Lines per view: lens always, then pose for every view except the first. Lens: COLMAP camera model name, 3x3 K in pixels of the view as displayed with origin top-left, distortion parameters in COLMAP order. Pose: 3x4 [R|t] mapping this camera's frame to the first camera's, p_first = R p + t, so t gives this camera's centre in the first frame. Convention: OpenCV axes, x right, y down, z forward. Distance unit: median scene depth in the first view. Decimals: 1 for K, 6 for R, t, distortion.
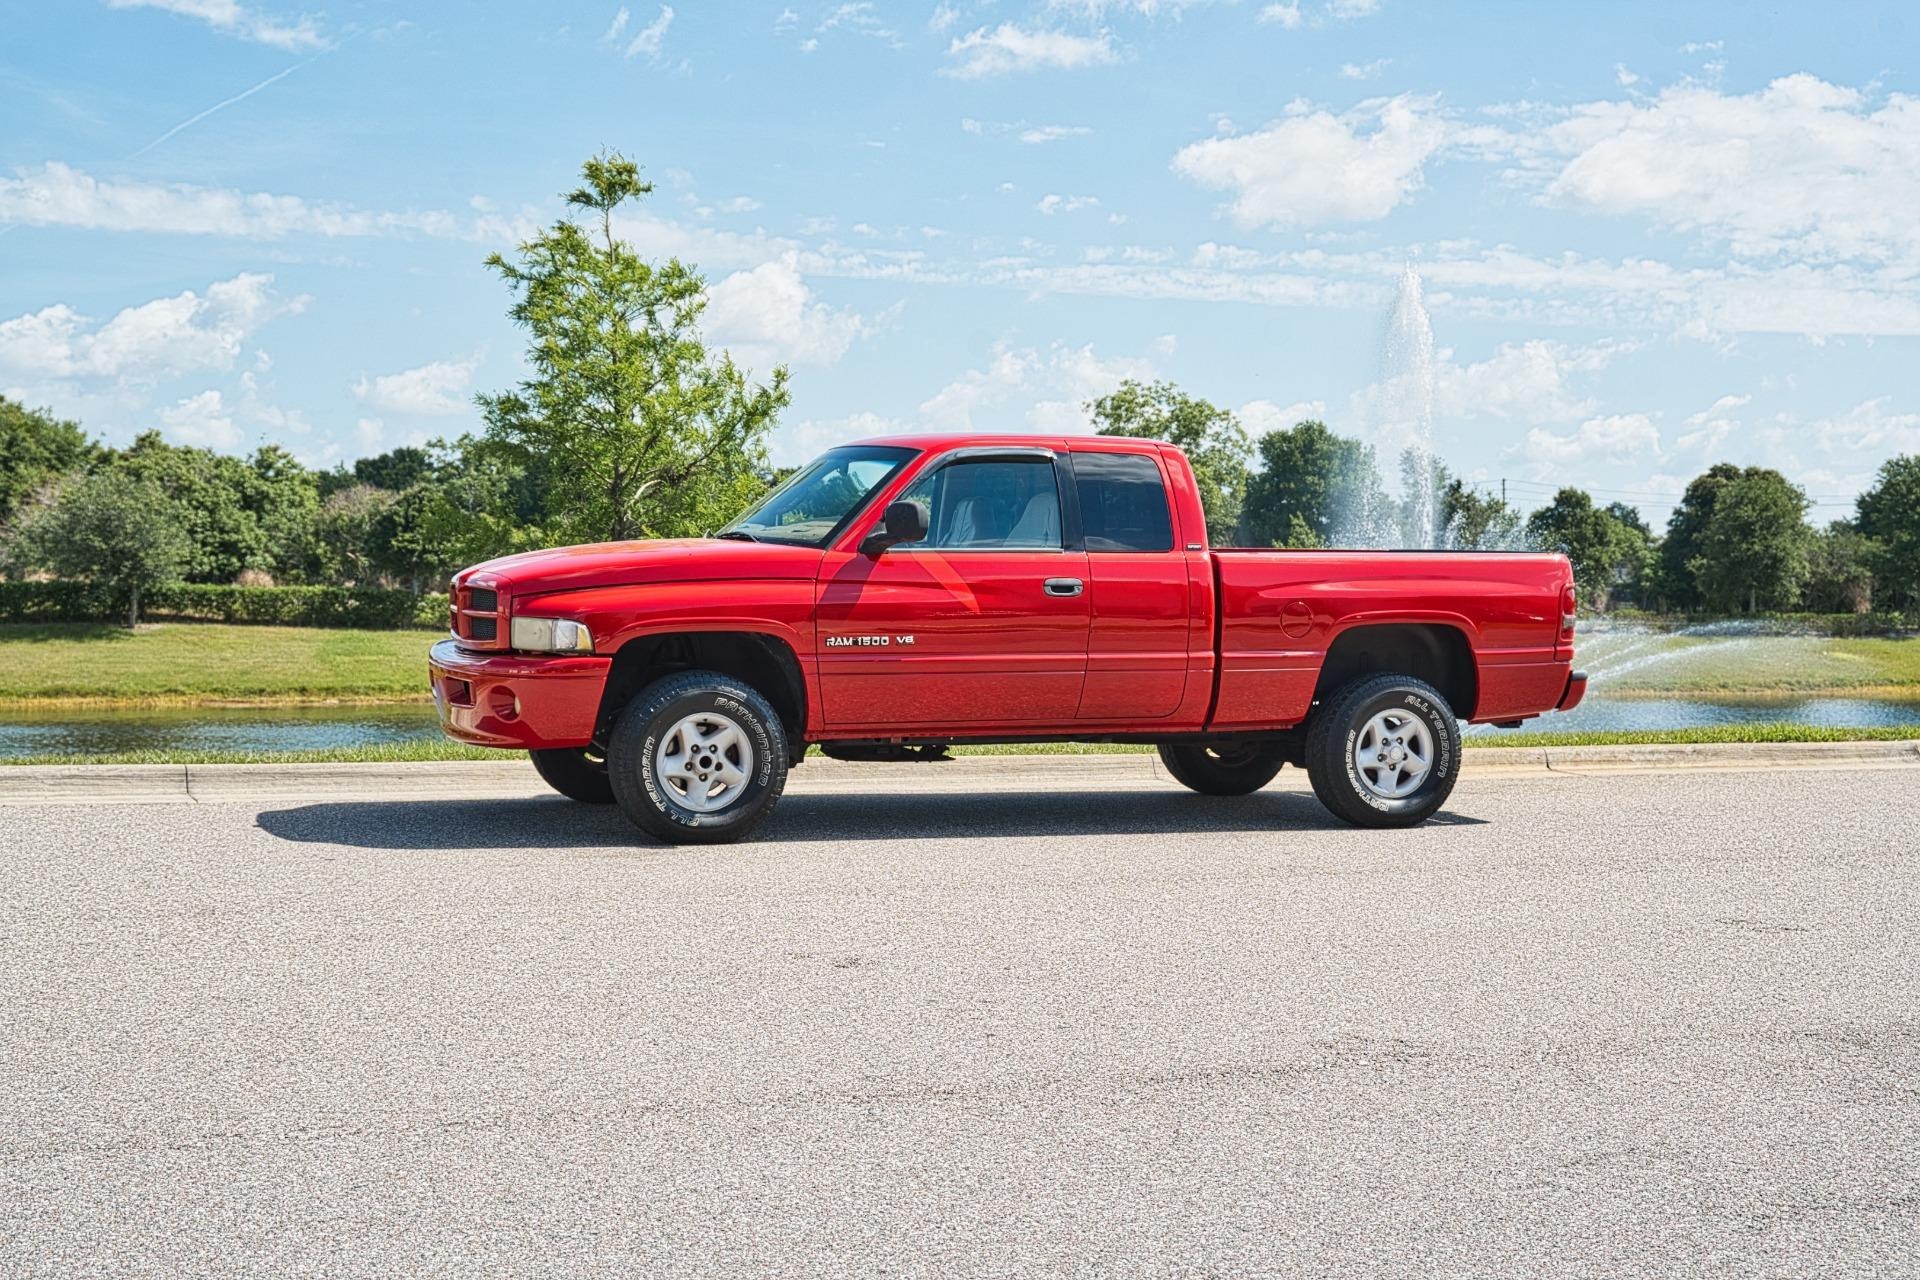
lens RADIAL K [[2551.3, 0, 957.2], [0, 2551.3, 636.4], [0, 0, 1]] dist [0.027755, 0.048176]
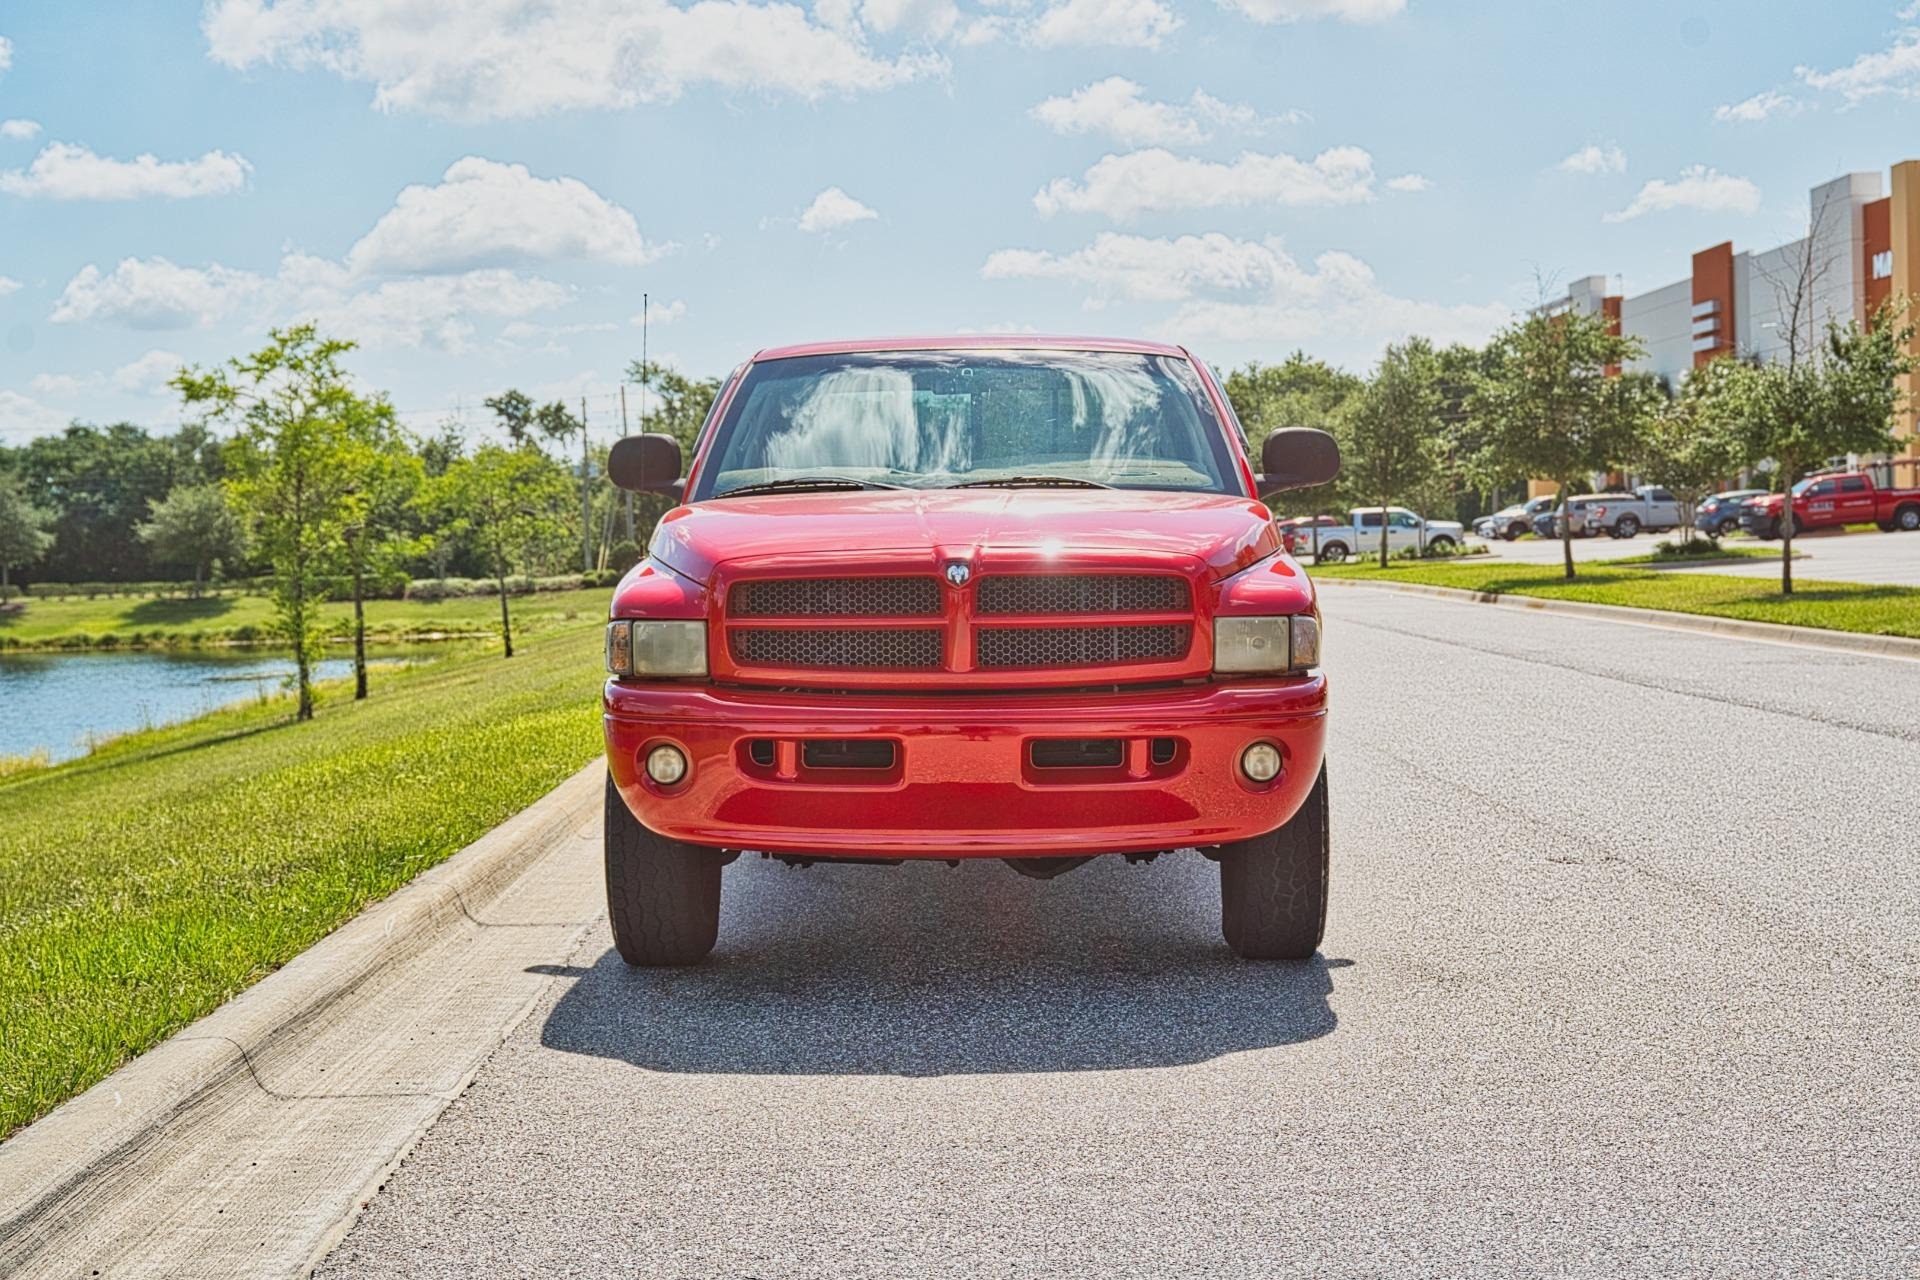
lens RADIAL K [[2742.4, 0, 952.7], [0, 2742.4, 637.9], [0, 0, 1]] dist [0.038671, 0.004856]
pose [[0.376872, -0.059129, 0.924376, -0.528007], [0.058598, 0.997483, 0.039914, -0.021406], [-0.924410, 0.039124, 0.379388, 0.555033]]
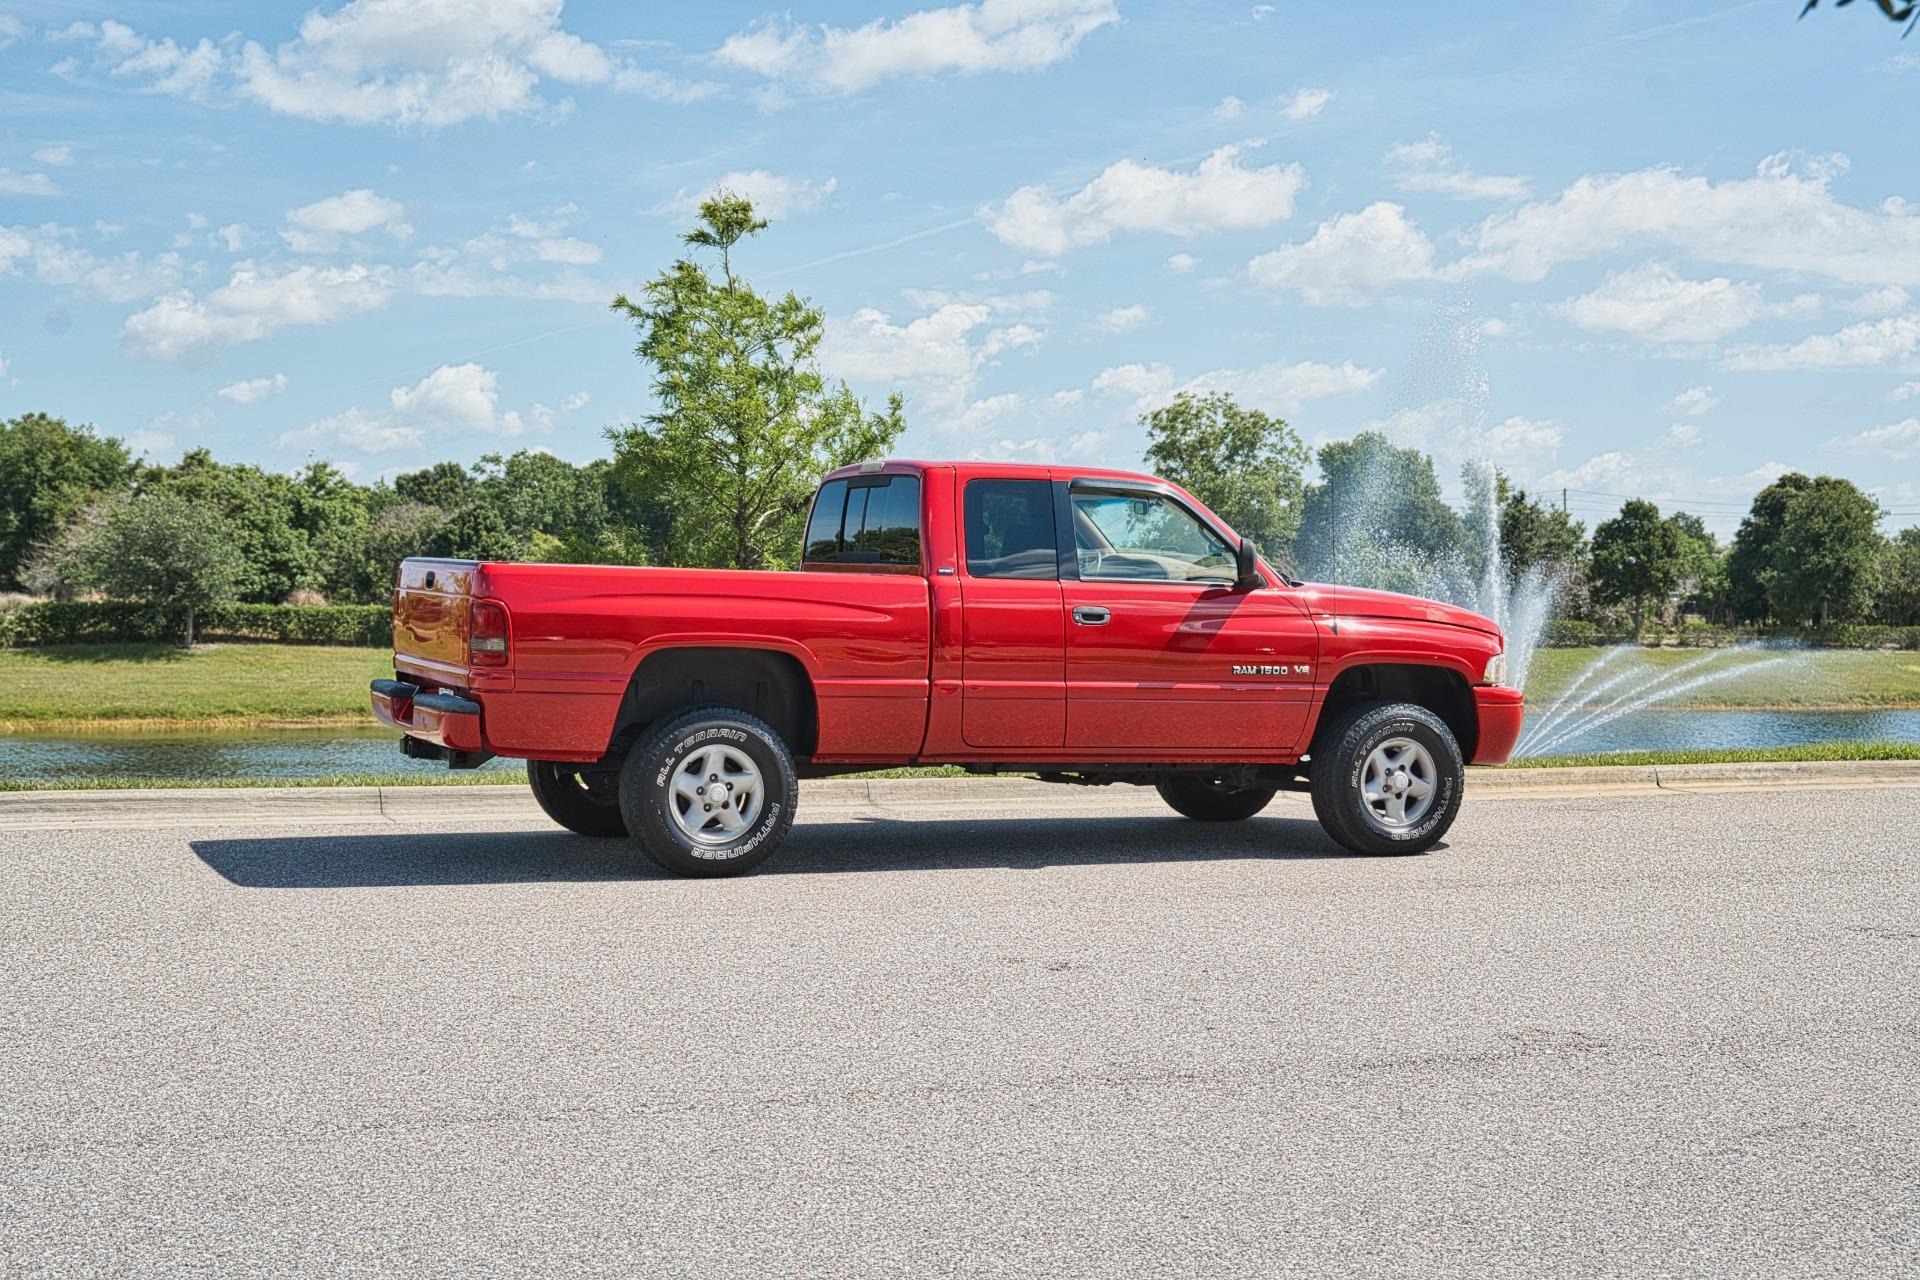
lens RADIAL K [[2611.2, 0, 969.2], [0, 2611.2, 644.2], [0, 0, 1]] dist [0.030831, 0.071254]
pose [[0.999919, -0.004161, -0.012060, -0.034134], [0.004126, 0.999987, -0.002881, -0.003849], [0.012072, 0.002831, 0.999923, -0.062895]]
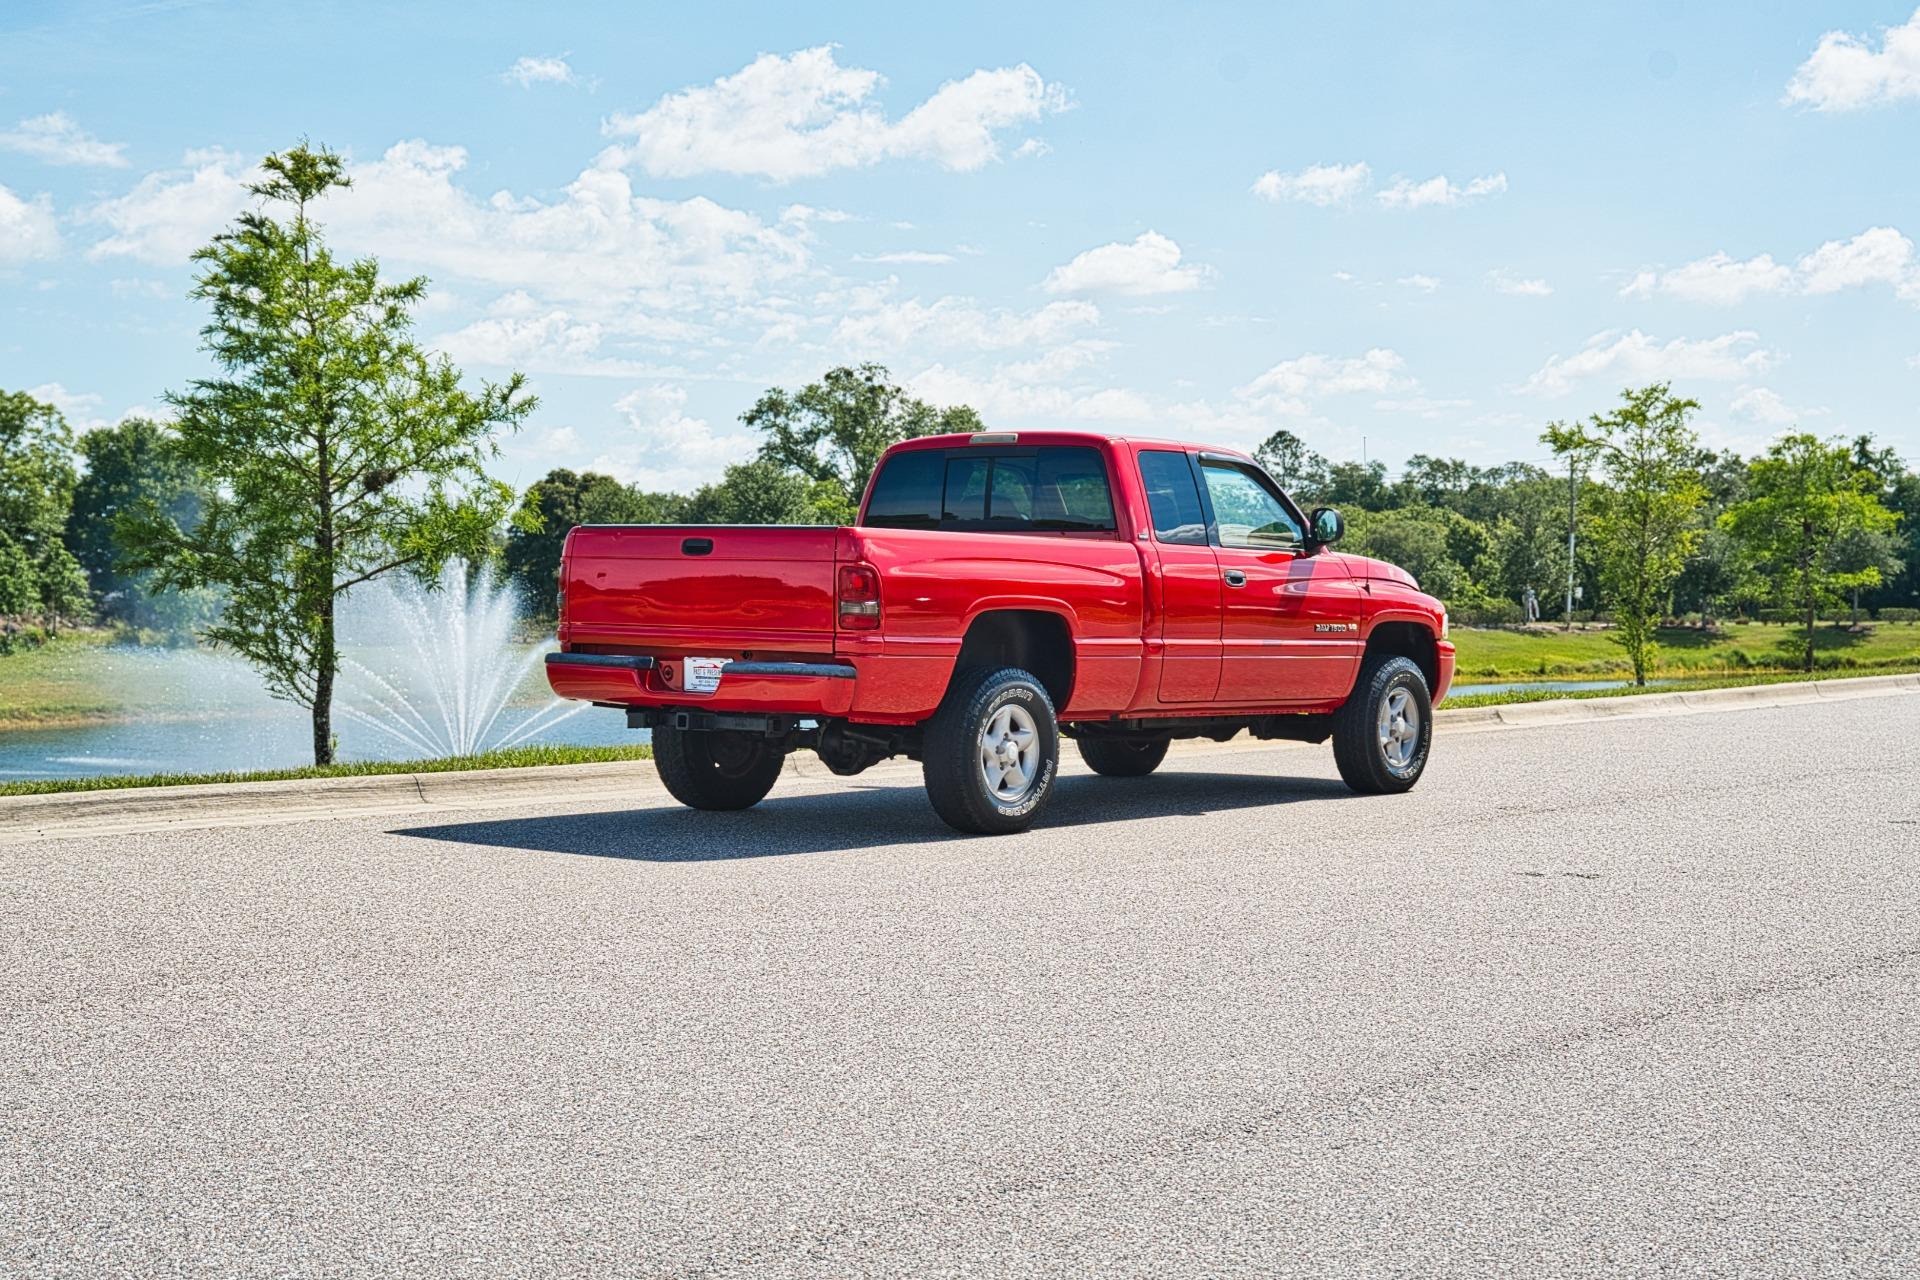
lens RADIAL K [[2742.4, 0, 952.7], [0, 2742.4, 637.9], [0, 0, 1]] dist [0.038671, 0.004856]
pose [[0.885848, -0.021634, 0.463471, -0.472613], [0.024029, 0.999711, 0.000737, 0.001542], [-0.463353, 0.010484, 0.886112, -0.026504]]
